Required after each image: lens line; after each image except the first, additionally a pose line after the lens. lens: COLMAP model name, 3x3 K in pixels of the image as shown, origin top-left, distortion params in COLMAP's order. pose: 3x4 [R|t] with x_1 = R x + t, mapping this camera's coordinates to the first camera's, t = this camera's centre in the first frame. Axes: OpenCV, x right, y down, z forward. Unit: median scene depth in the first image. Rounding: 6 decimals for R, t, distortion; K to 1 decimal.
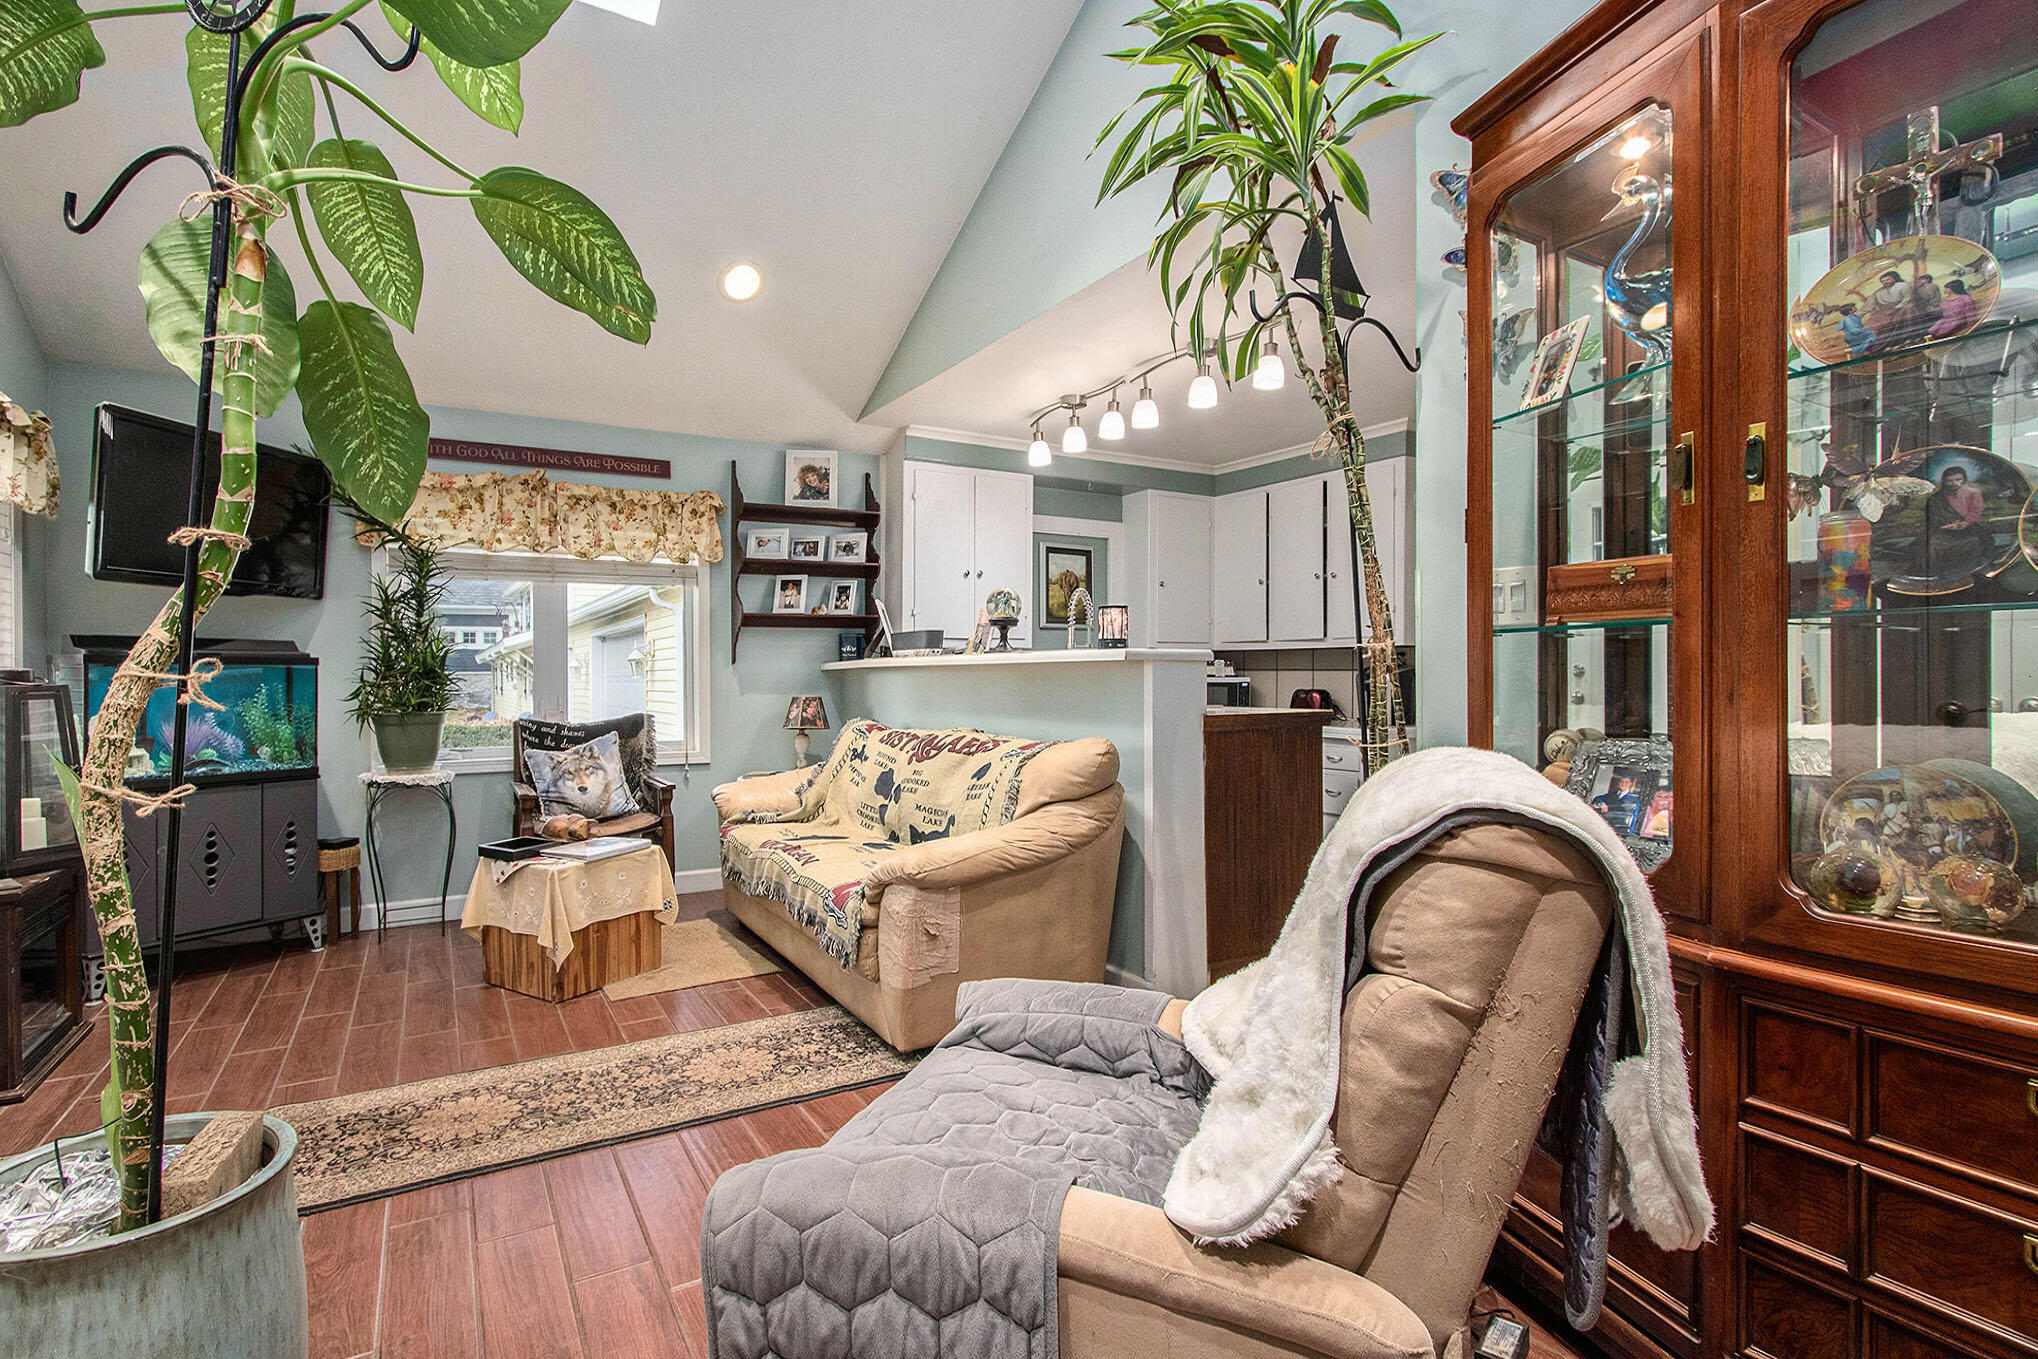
lens RADIAL K [[972.0, 0, 1019.0], [0, 972.0, 679.5], [0, 0, 1]] dist [-0.012963, 0.000299]
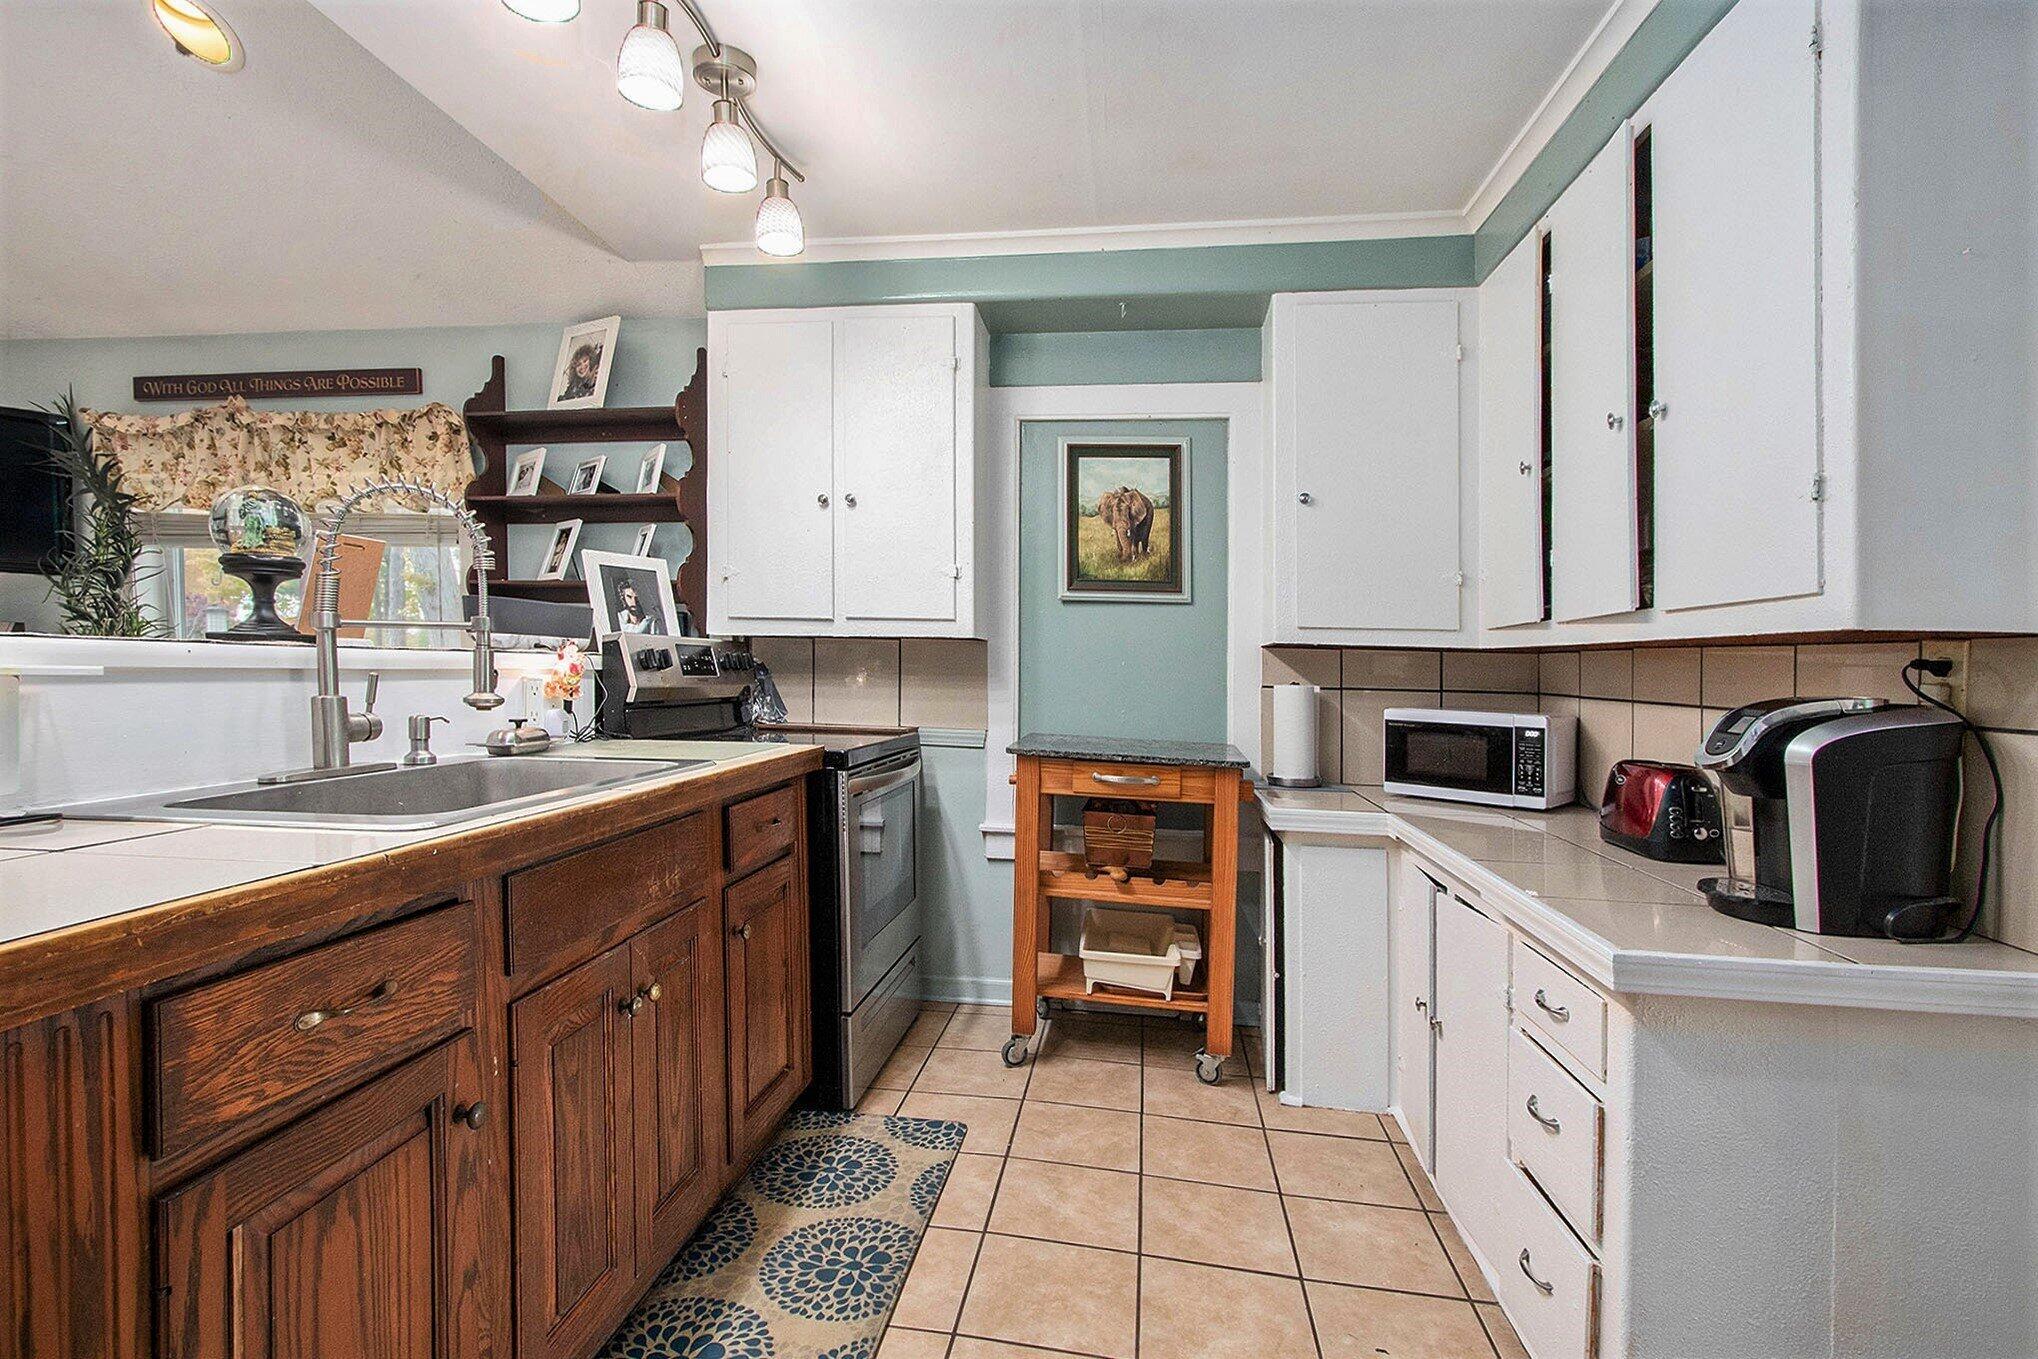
lens RADIAL K [[944.5, 0, 1091.7], [0, 944.5, 670.2], [0, 0, 1]] dist [-0.003687, -0.000106]
pose [[0.769062, 0.026971, -0.638605, 0.380297], [-0.030959, 0.999509, 0.004931, -0.019203], [0.638425, 0.015978, 0.769519, 0.643937]]
